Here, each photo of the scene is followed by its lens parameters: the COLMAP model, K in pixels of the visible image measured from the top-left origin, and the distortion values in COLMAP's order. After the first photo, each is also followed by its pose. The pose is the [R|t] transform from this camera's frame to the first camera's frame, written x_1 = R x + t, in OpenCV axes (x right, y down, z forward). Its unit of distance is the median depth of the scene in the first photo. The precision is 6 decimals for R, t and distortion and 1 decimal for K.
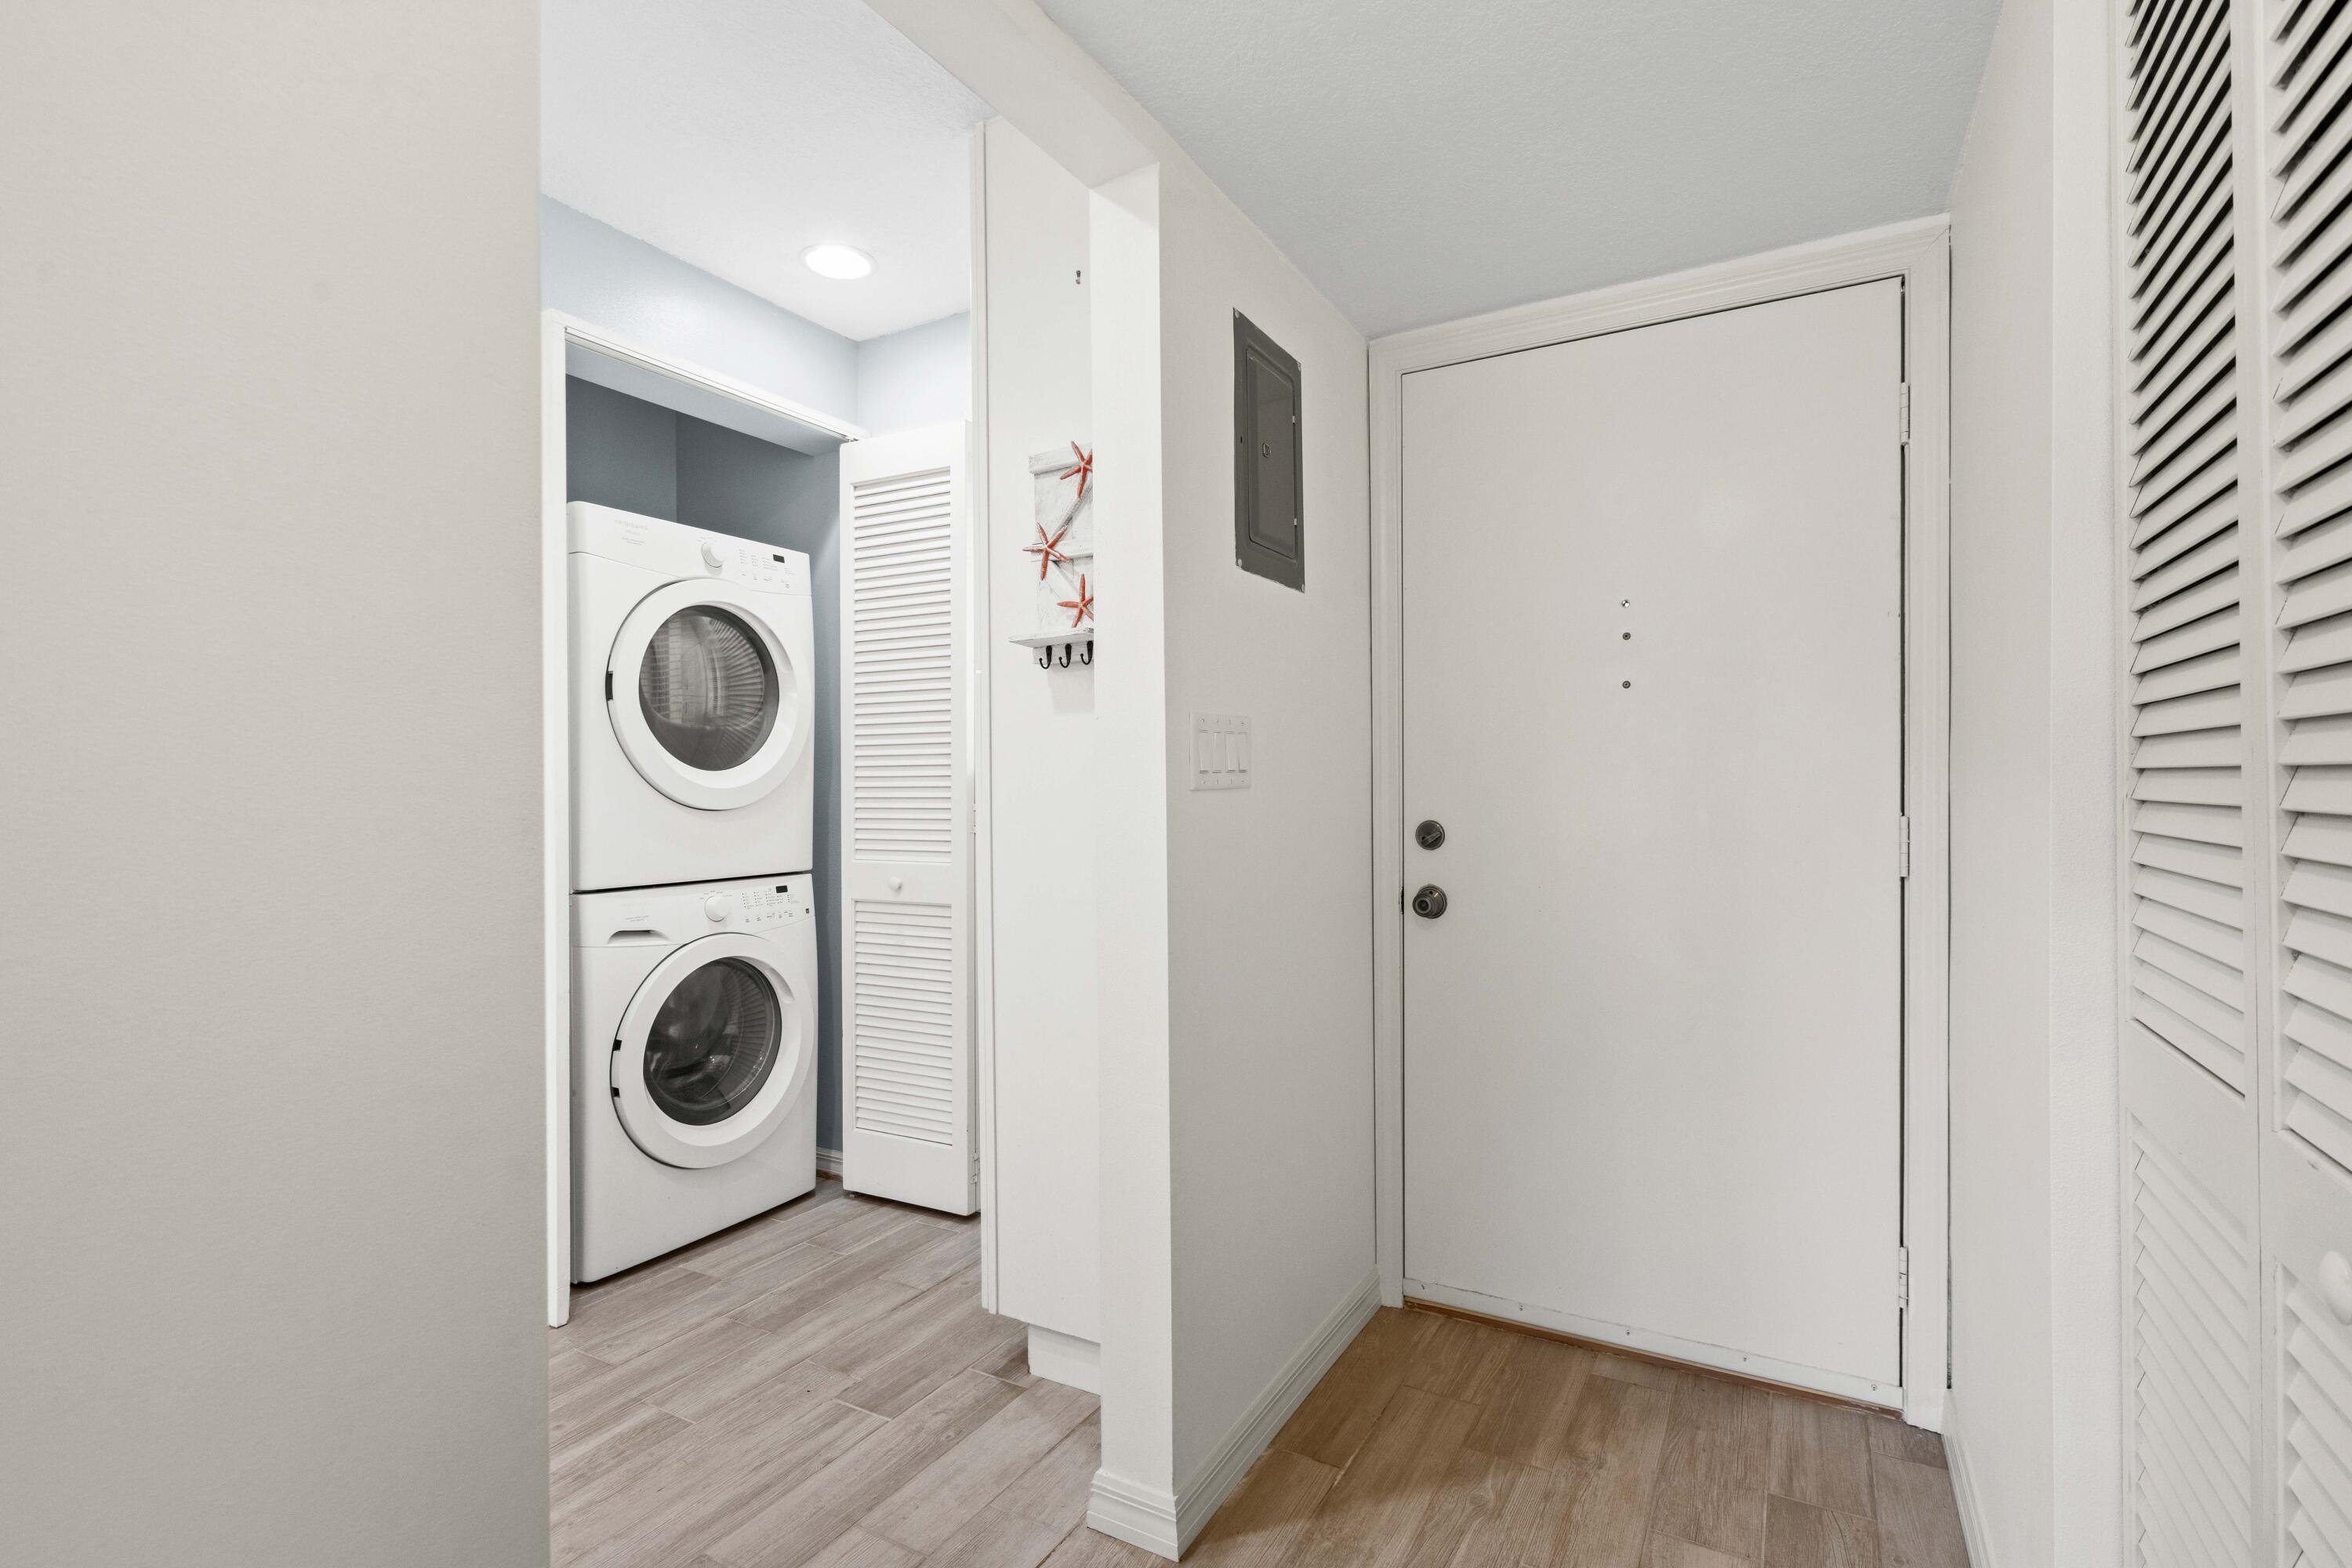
lens RADIAL K [[1098.4, 0, 1178.3], [0, 1098.4, 787.6], [0, 0, 1]] dist [-0.001479, -0.000385]
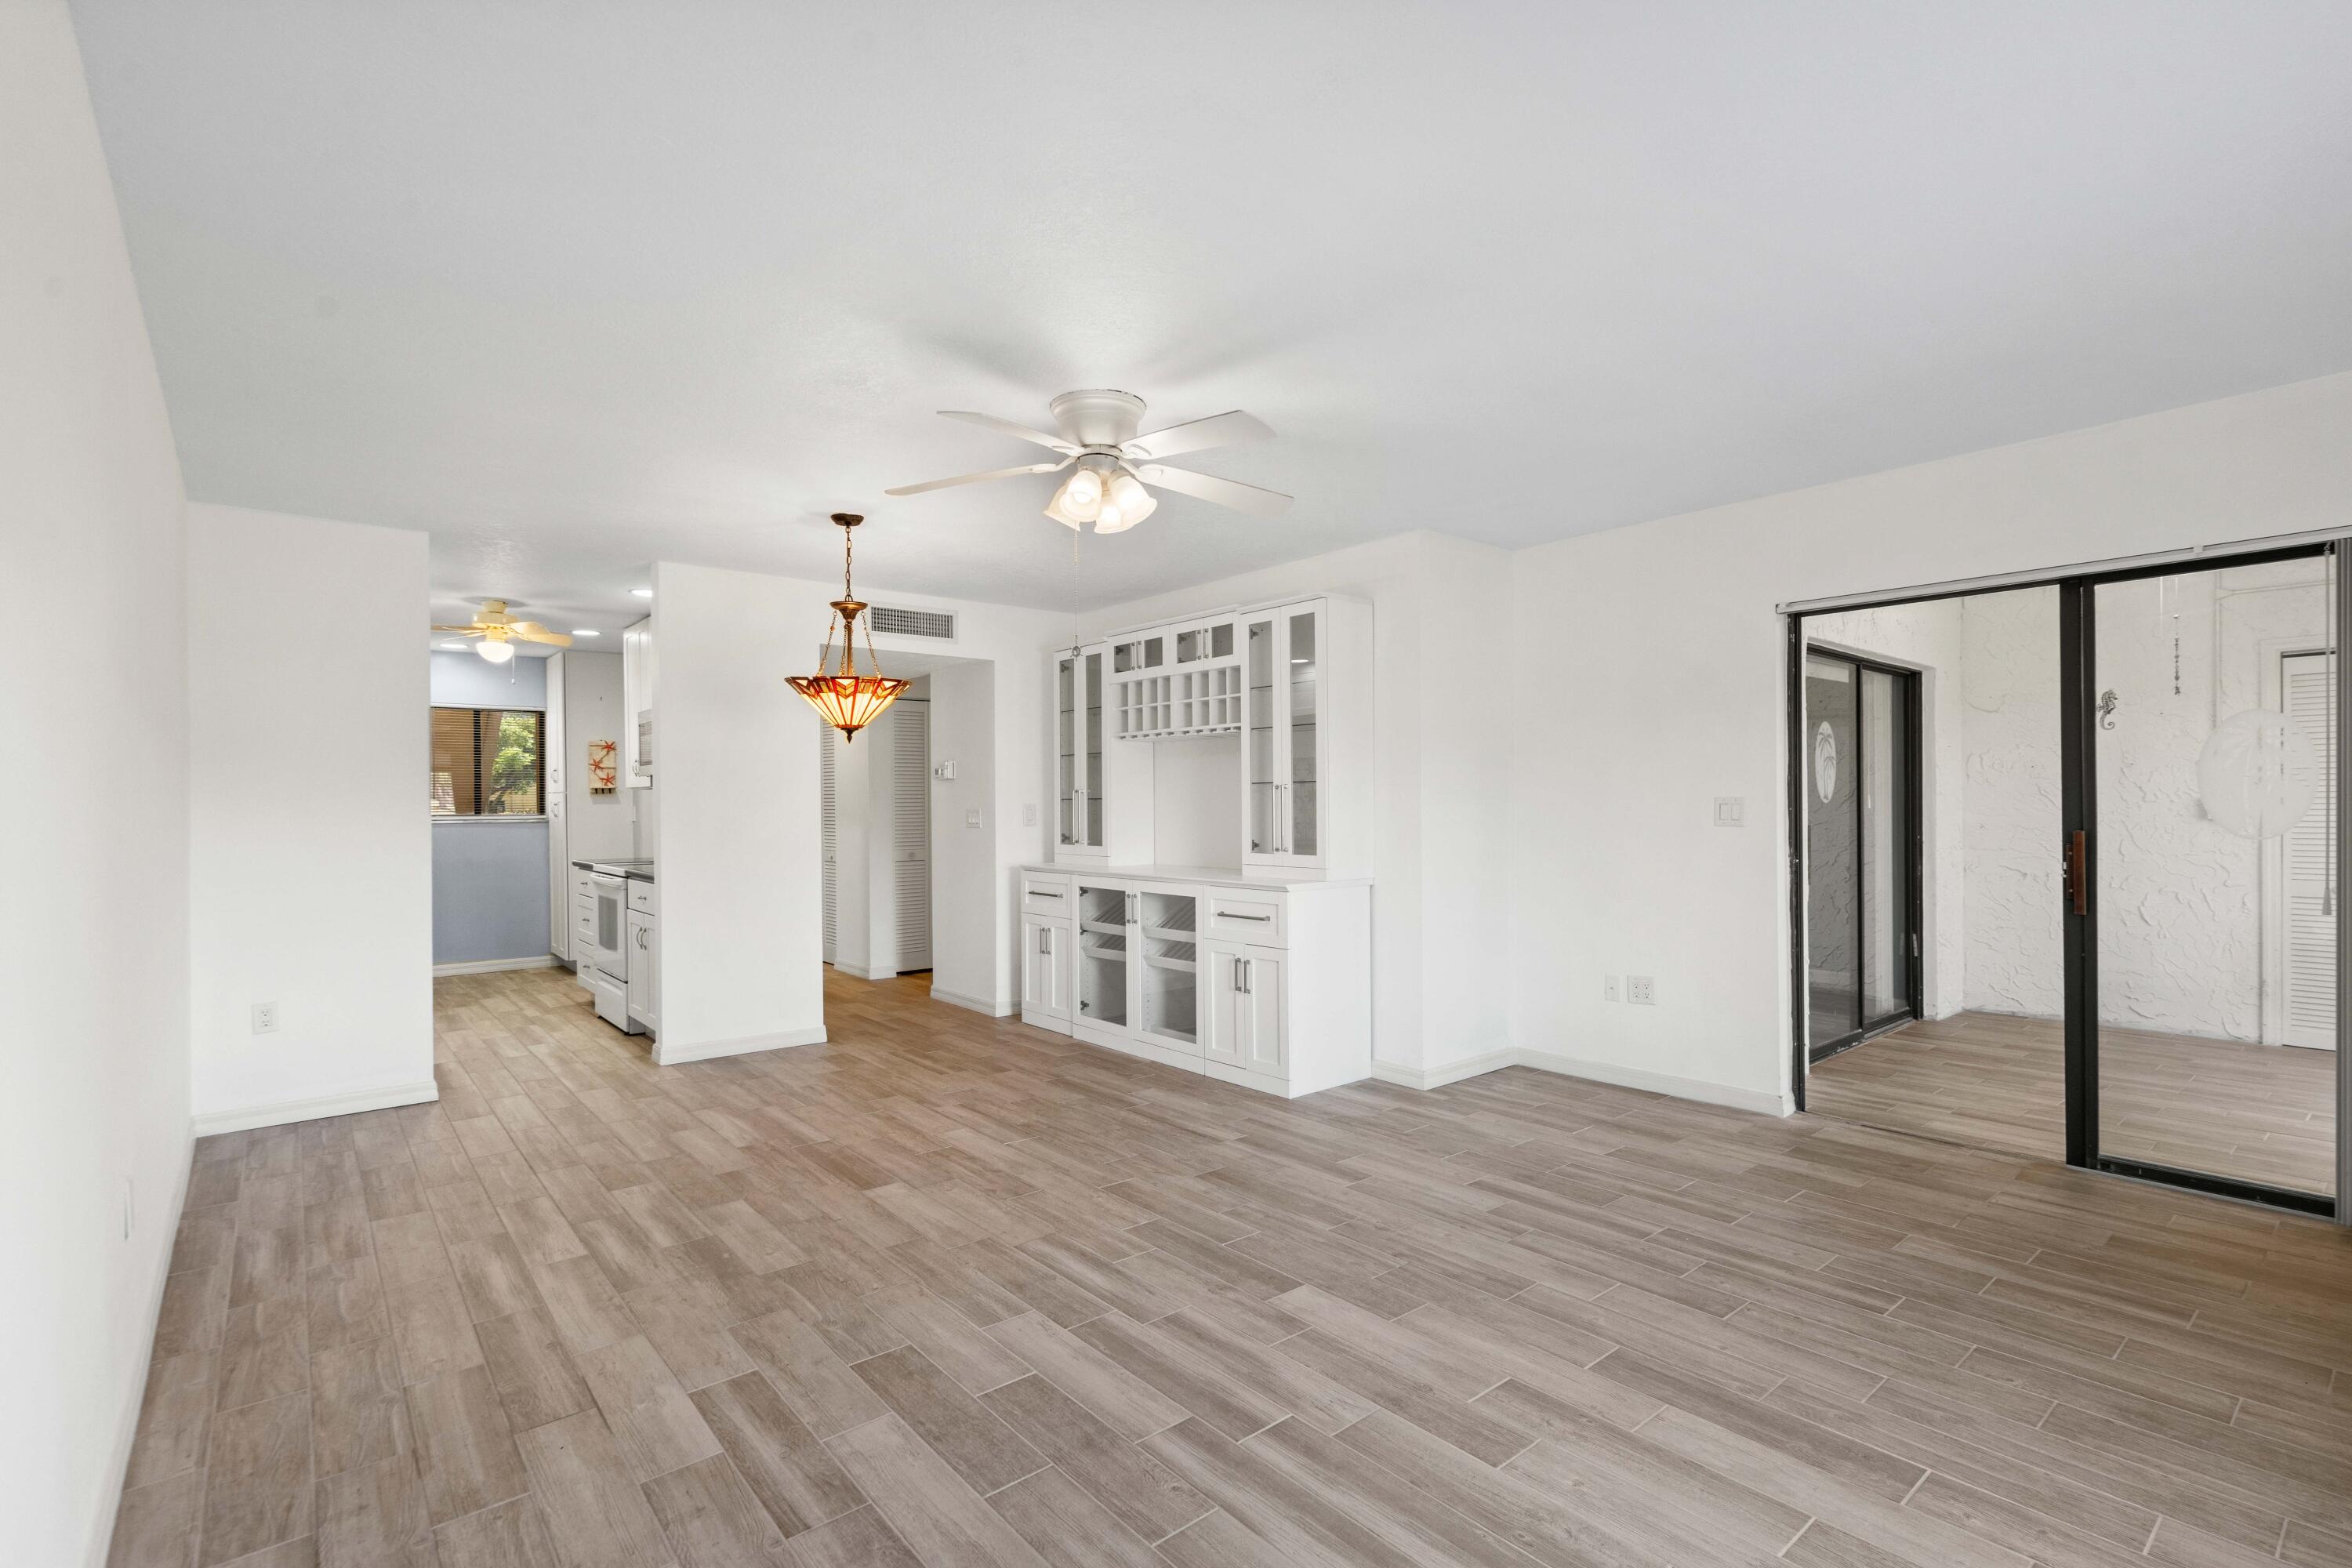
lens RADIAL K [[1062.1, 0, 1186.2], [0, 1062.1, 807.4], [0, 0, 1]] dist [0.000465, 0.000216]
pose [[0.349371, -0.002122, 0.936982, -3.083913], [0.001058, 0.999998, 0.001871, -0.064391], [-0.936984, 0.000338, 0.349372, -2.460857]]
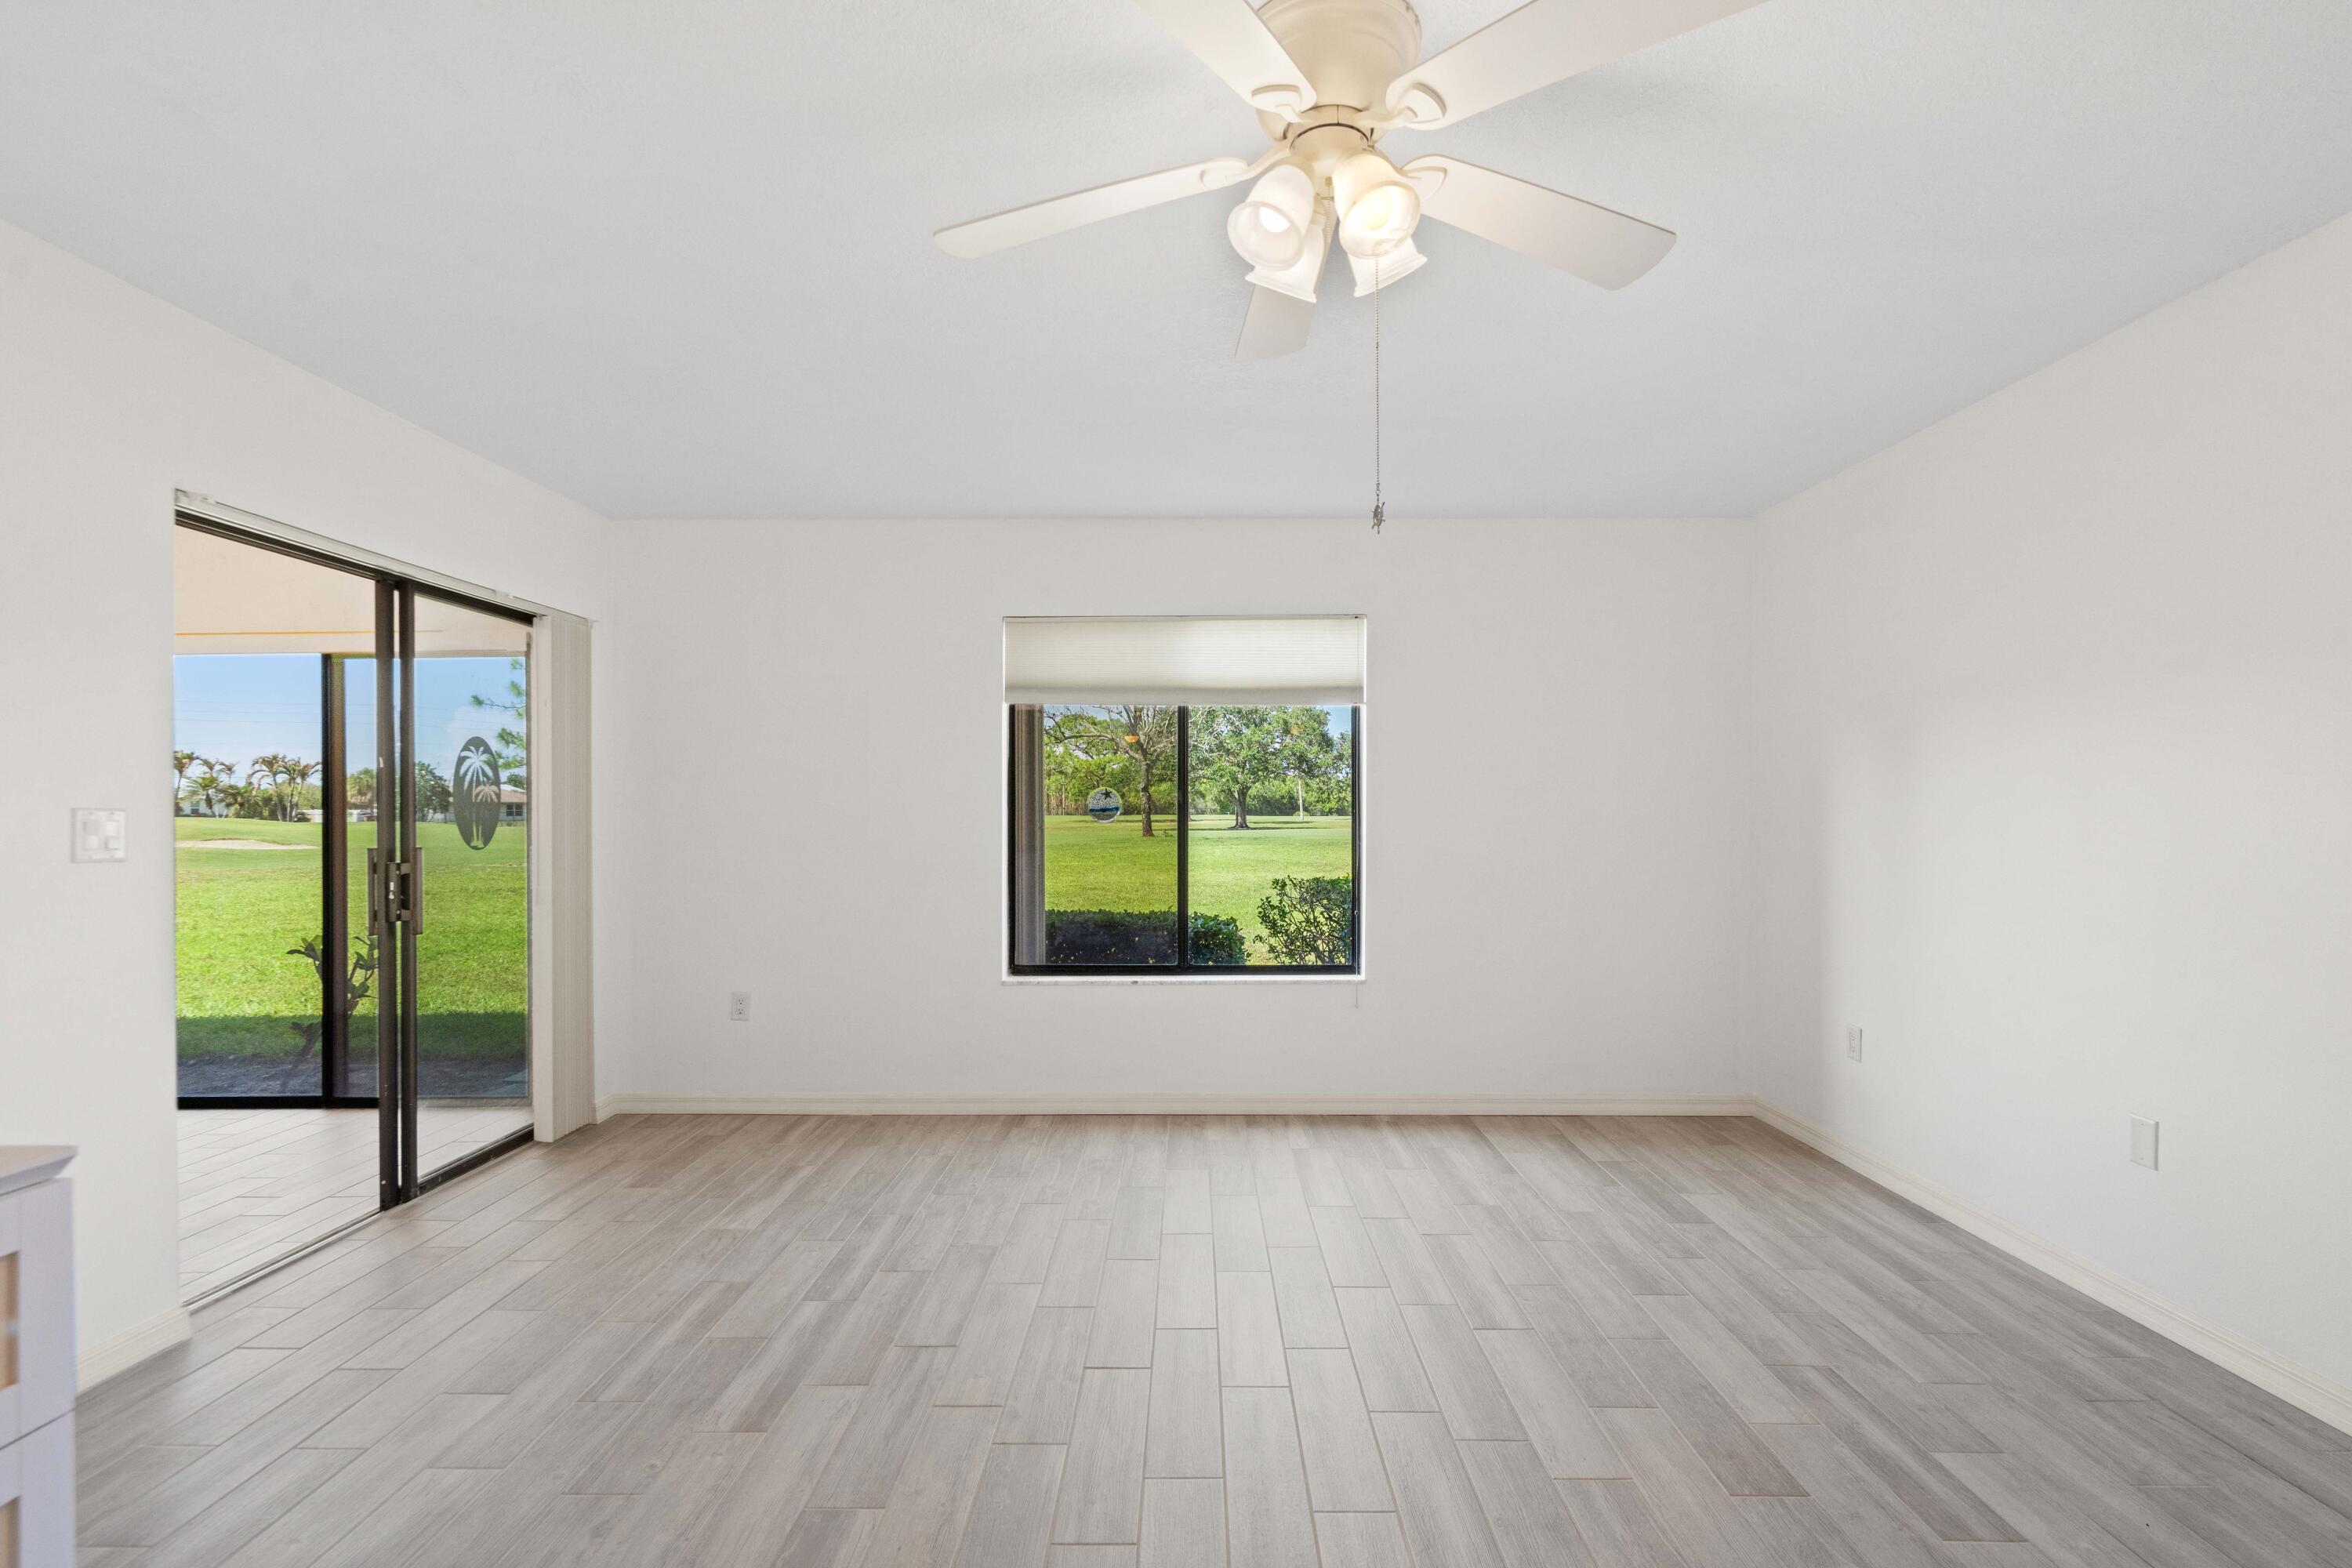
lens RADIAL K [[1114.3, 0, 1182.2], [0, 1114.3, 816.9], [0, 0, 1]] dist [-0.000649, 0.000495]
pose [[-0.876052, 0.005985, -0.482179, -1.131170], [0.006307, 0.999980, 0.000953, -0.065808], [0.482175, -0.002206, -0.876072, -1.088702]]
